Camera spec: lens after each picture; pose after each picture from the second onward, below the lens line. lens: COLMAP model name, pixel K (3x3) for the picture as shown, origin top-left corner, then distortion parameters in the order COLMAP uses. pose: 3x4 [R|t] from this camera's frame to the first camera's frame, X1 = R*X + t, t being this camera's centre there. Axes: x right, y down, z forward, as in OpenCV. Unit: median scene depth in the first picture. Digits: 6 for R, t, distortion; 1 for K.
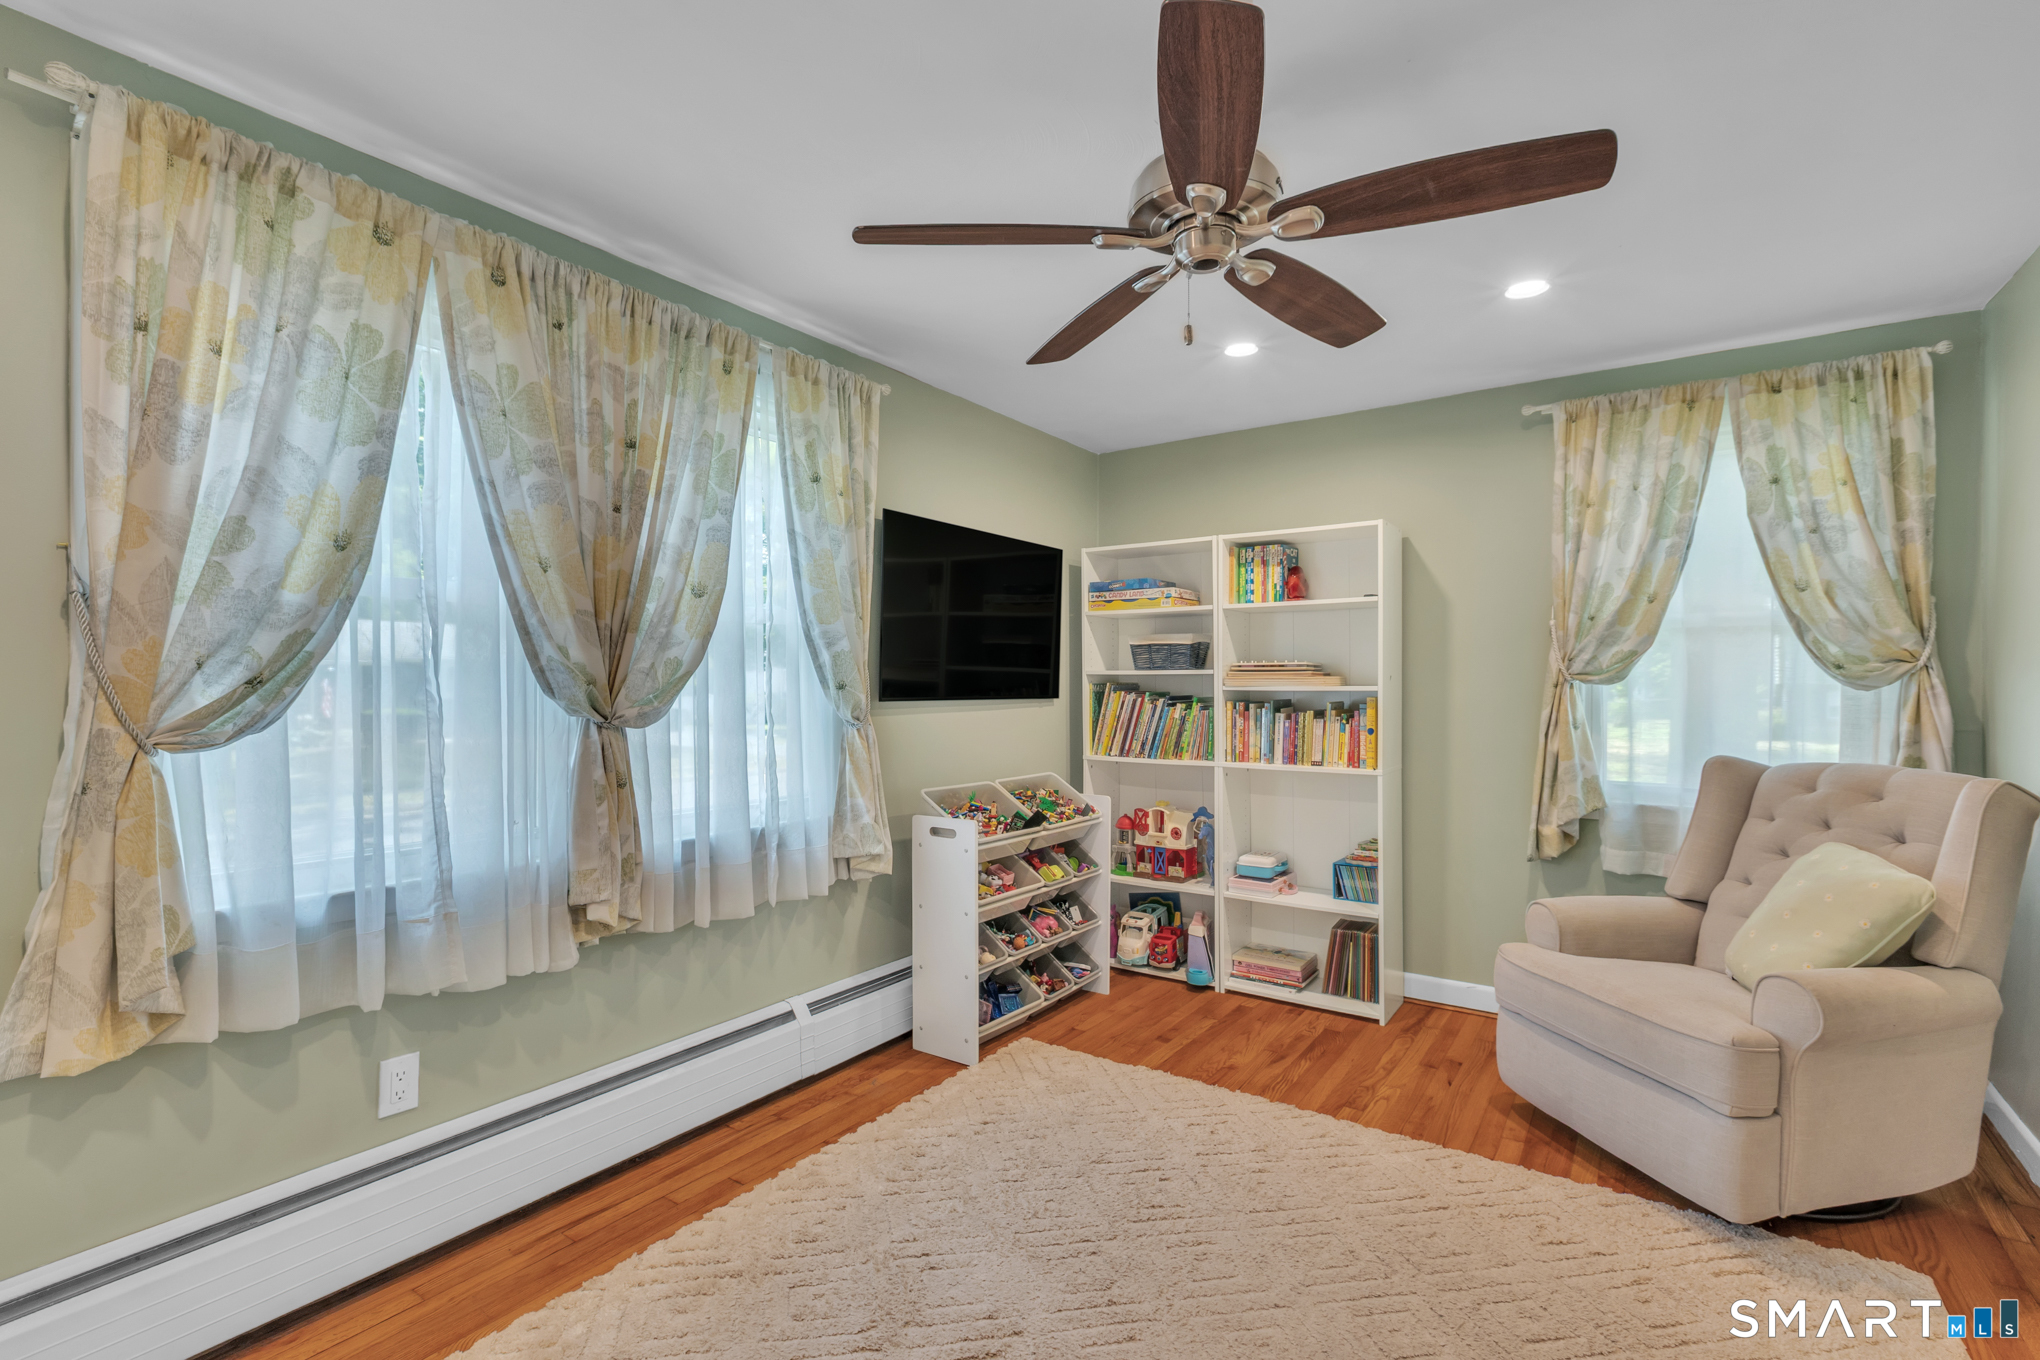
lens RADIAL K [[920.3, 0, 1020.6], [0, 920.3, 685.3], [0, 0, 1]] dist [0.000234, 0.000214]
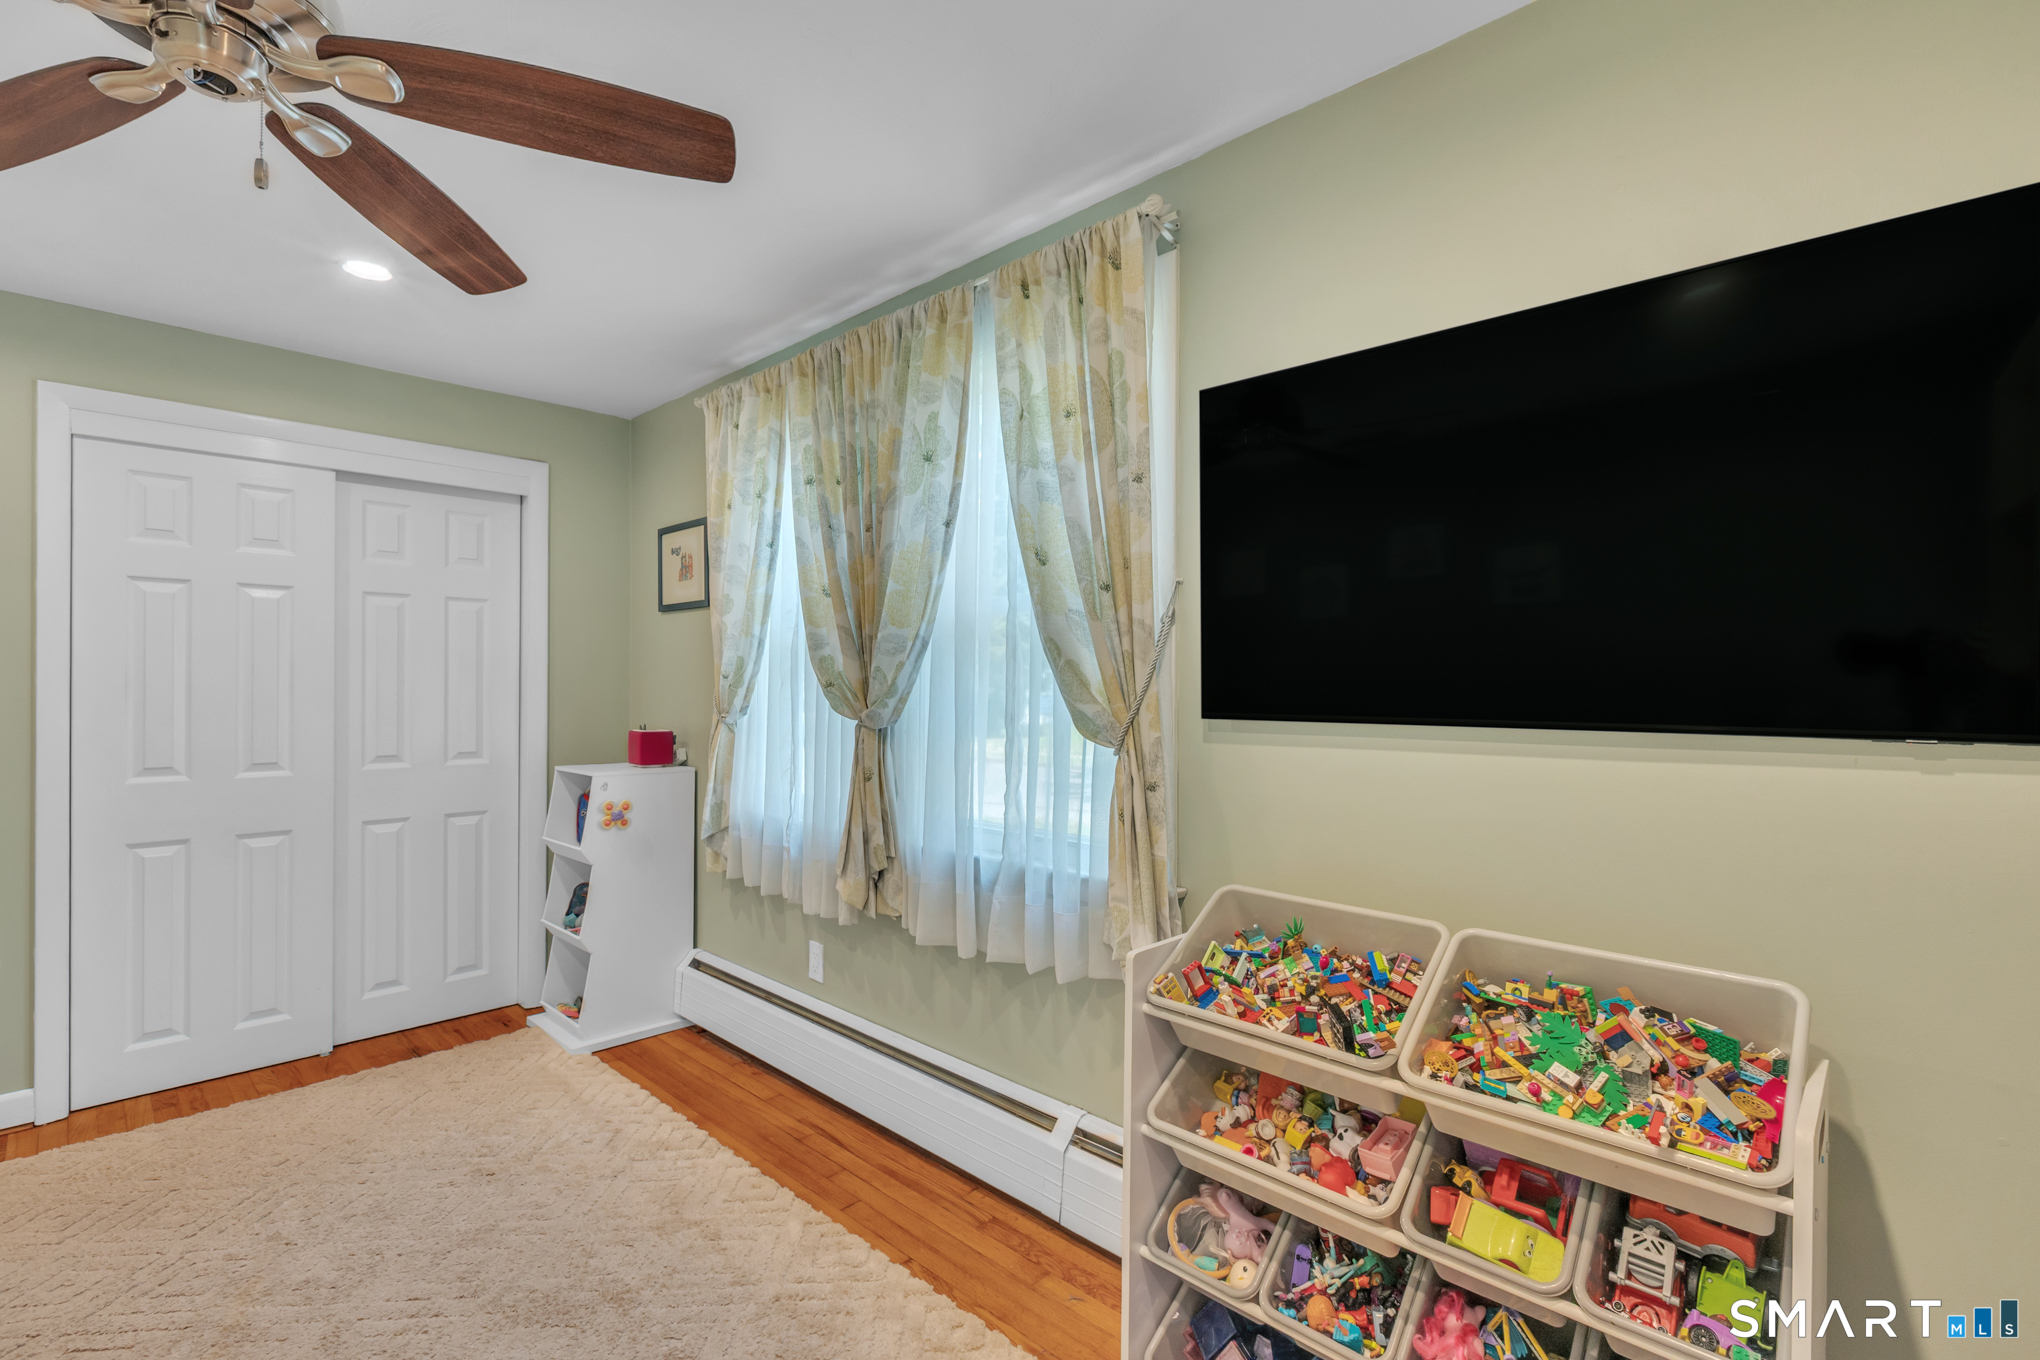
lens RADIAL K [[920.3, 0, 1020.3], [0, 920.3, 690.5], [0, 0, 1]] dist [0.000234, 0.000214]
pose [[-0.156237, 0.002837, -0.987716, 0.564966], [-0.001593, 0.999994, 0.003125, -0.002476], [0.987718, 0.002062, -0.156231, 1.220858]]
